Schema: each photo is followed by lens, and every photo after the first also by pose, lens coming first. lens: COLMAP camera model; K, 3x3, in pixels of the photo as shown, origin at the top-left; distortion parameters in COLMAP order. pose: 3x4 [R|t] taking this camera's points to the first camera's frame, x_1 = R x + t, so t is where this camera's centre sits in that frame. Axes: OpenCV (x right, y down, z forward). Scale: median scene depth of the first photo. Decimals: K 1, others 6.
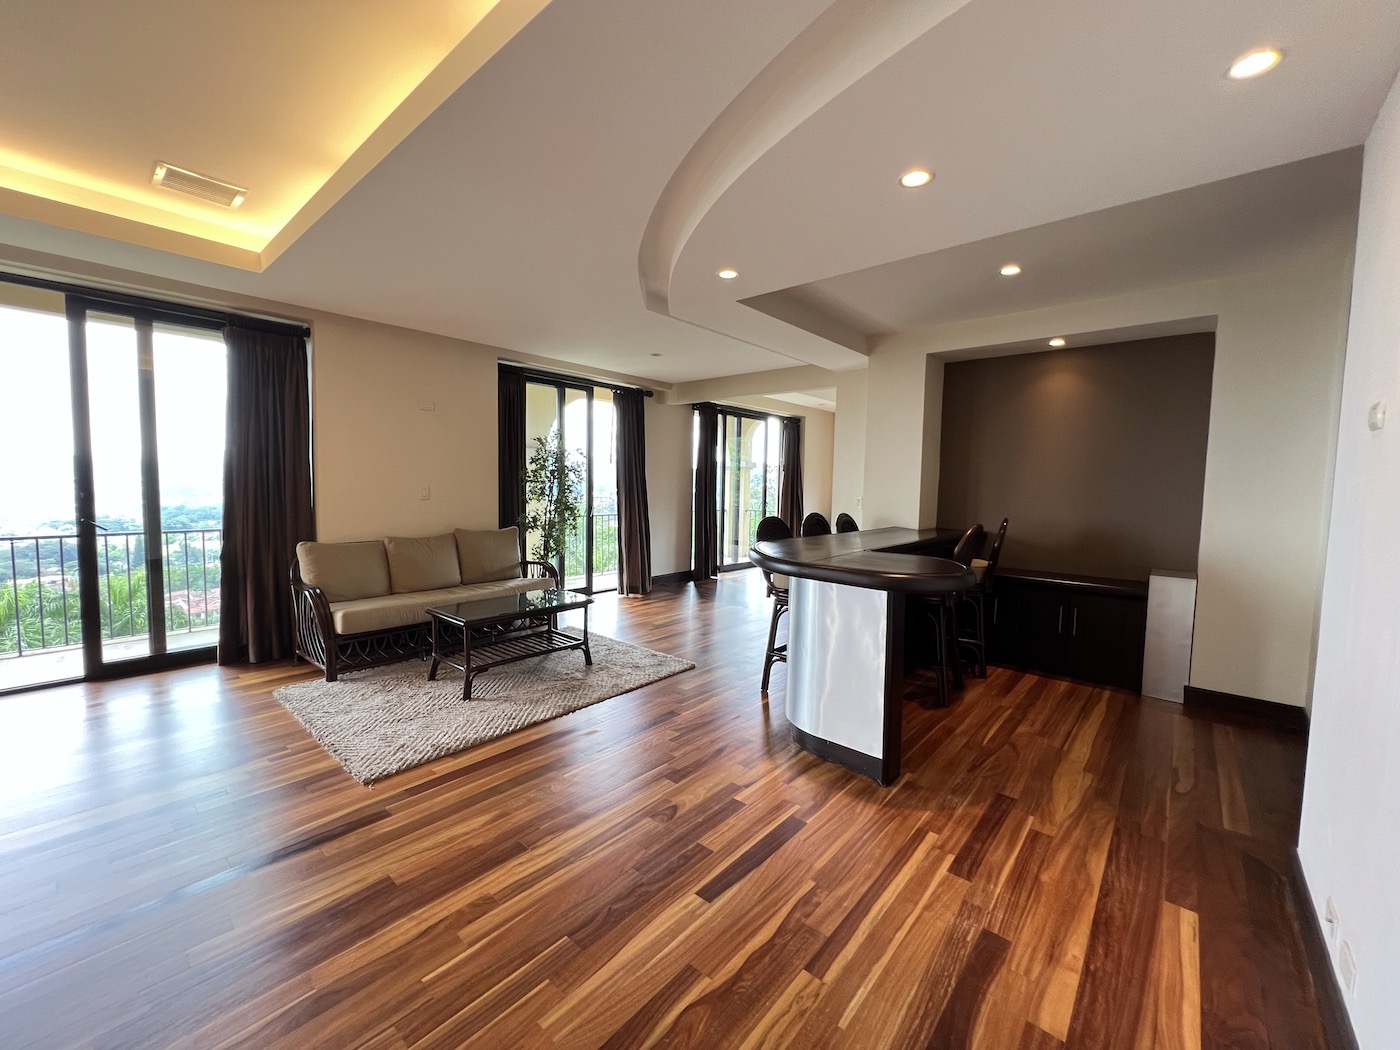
lens RADIAL K [[559.0, 0, 691.4], [0, 559.0, 522.1], [0, 0, 1]] dist [-0.003995, 0.000941]
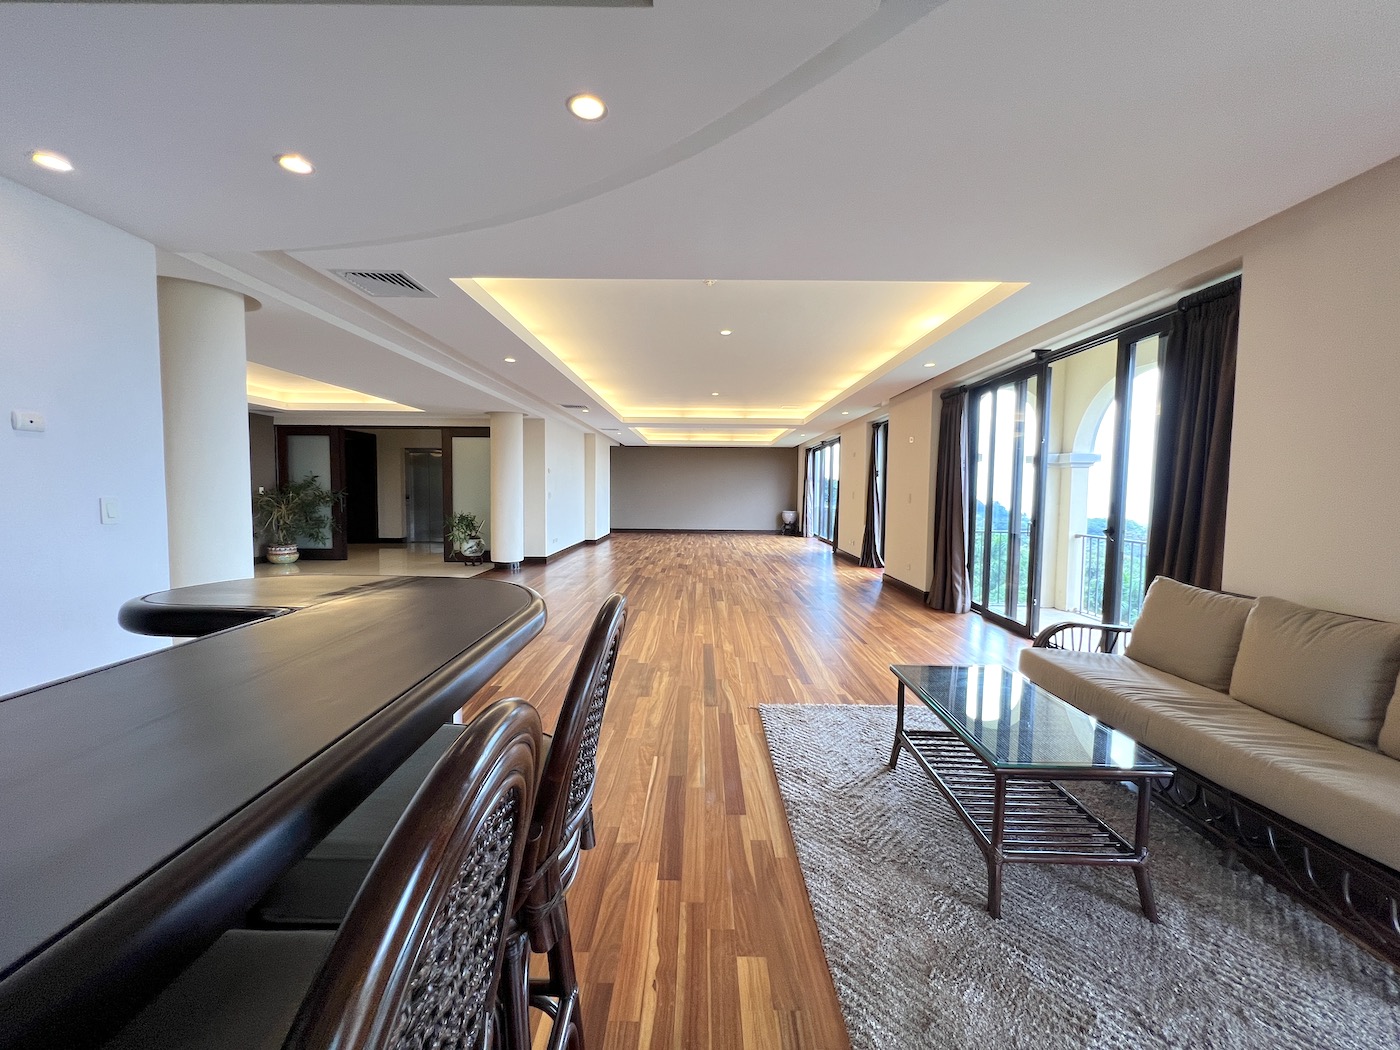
lens RADIAL K [[559.0, 0, 687.6], [0, 559.0, 525.5], [0, 0, 1]] dist [-0.003995, 0.000941]
pose [[-0.762318, 0.025547, -0.646698, 0.265369], [-0.055218, 0.993010, 0.104318, -0.074126], [0.644842, 0.115233, -0.755579, 1.121519]]
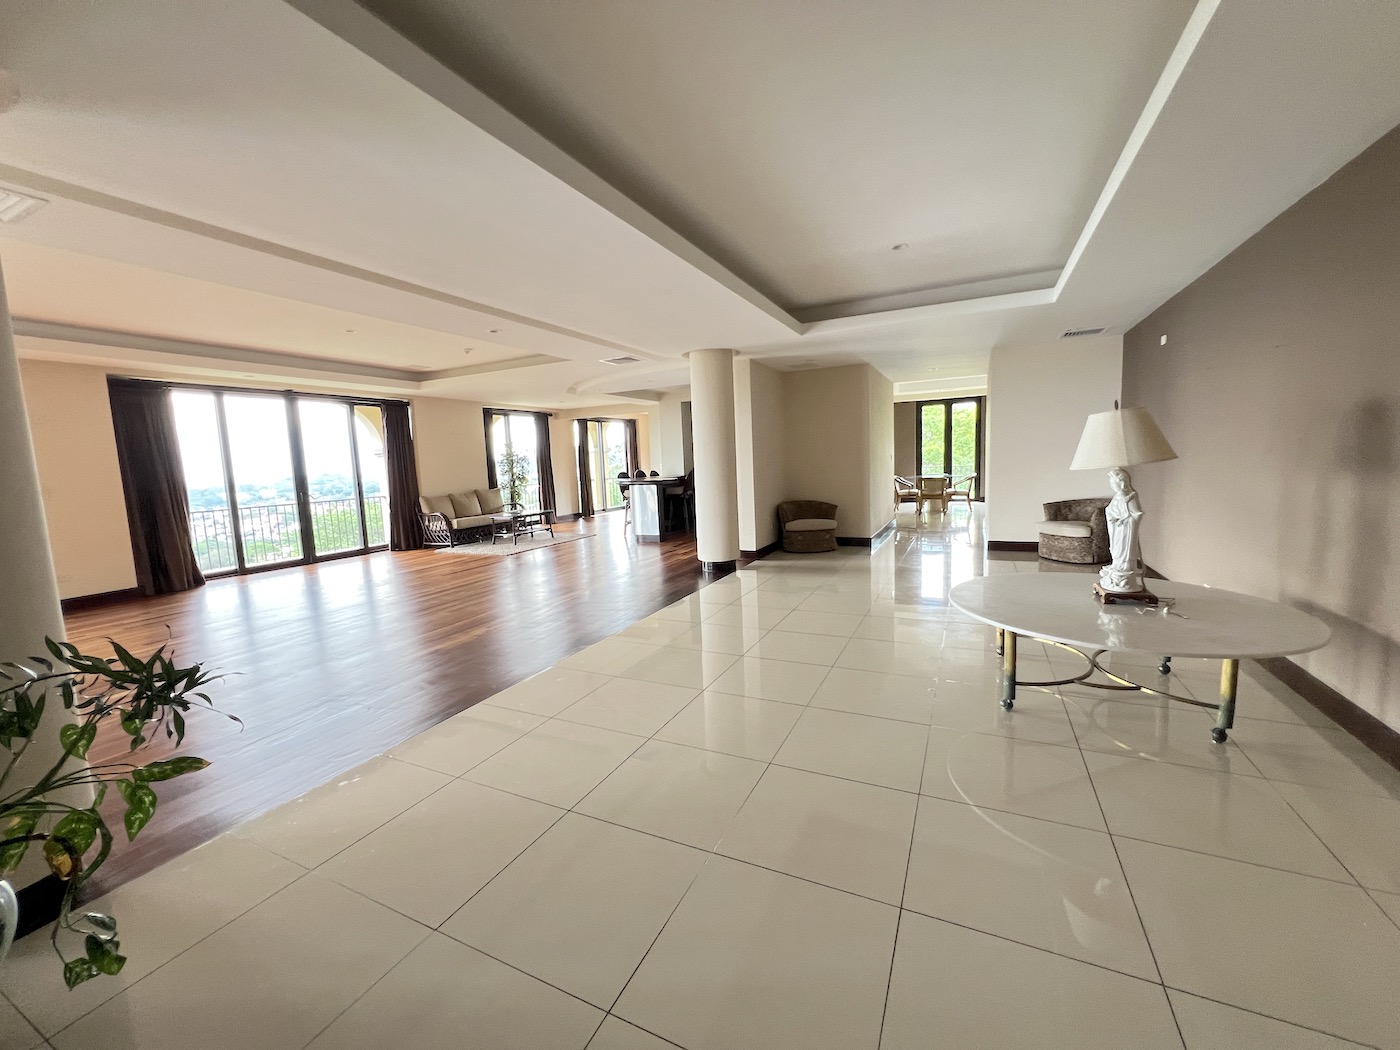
lens RADIAL K [[559.0, 0, 687.4], [0, 559.0, 528.1], [0, 0, 1]] dist [-0.003995, 0.000941]
pose [[0.964413, -0.078230, 0.252561, -0.228755], [0.063081, 0.995720, 0.067546, 0.079820], [-0.256765, -0.049211, 0.965220, -1.515141]]
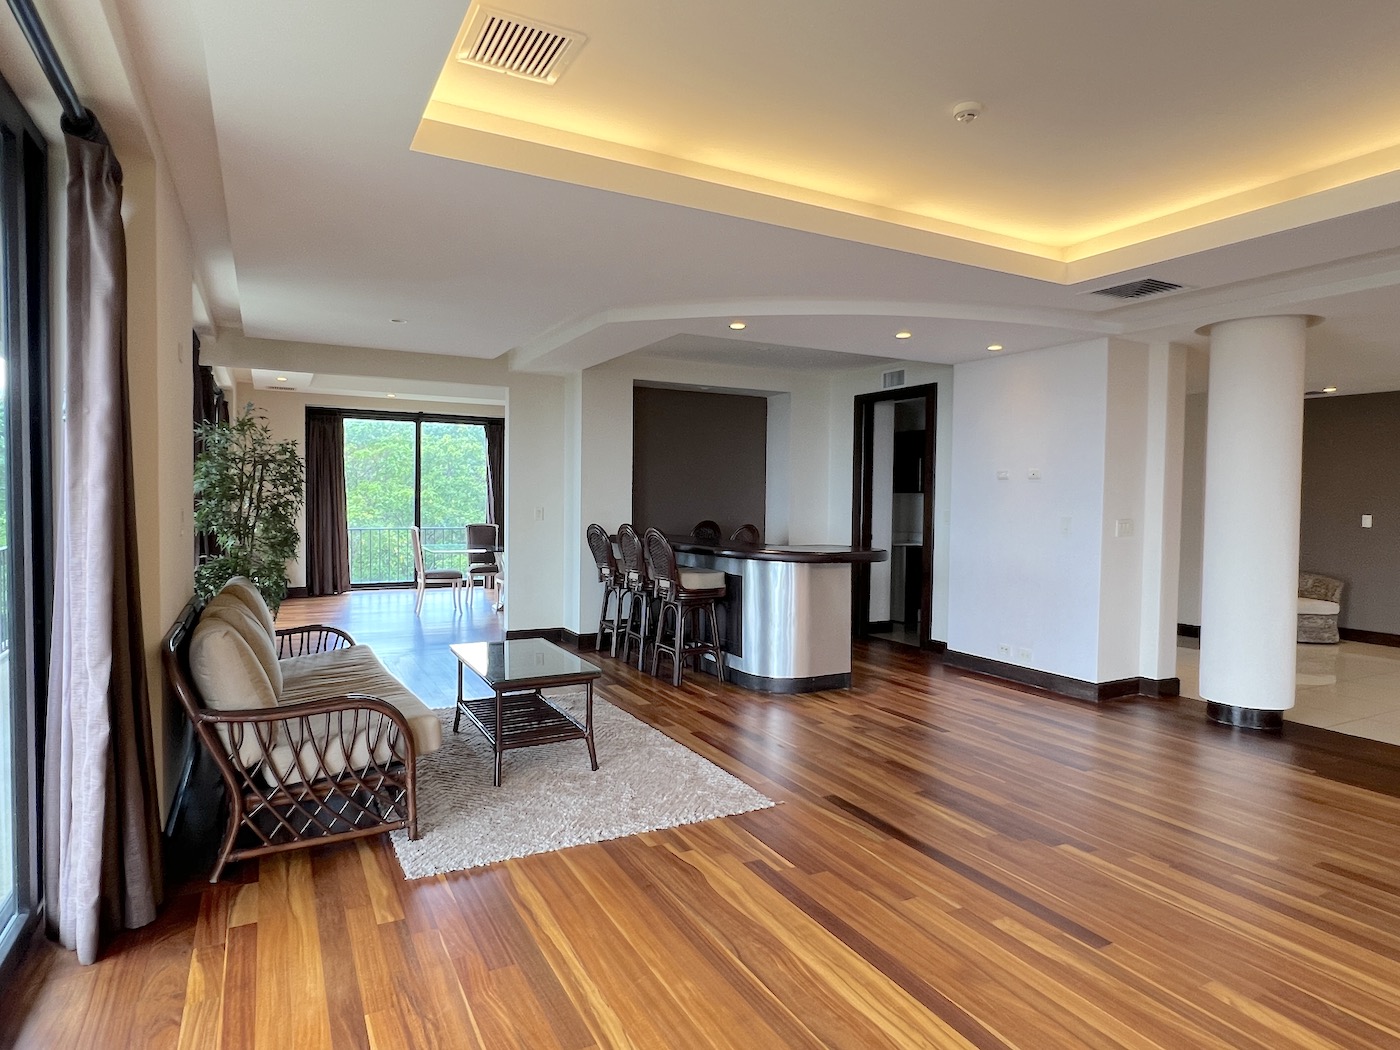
lens RADIAL K [[768.4, 0, 689.1], [0, 768.4, 529.7], [0, 0, 1]] dist [0.007946, -0.001268]
pose [[0.349816, -0.039914, 0.935968, -1.142005], [0.038078, 0.998872, 0.028364, -0.046686], [-0.936044, 0.025718, 0.350942, 0.379320]]
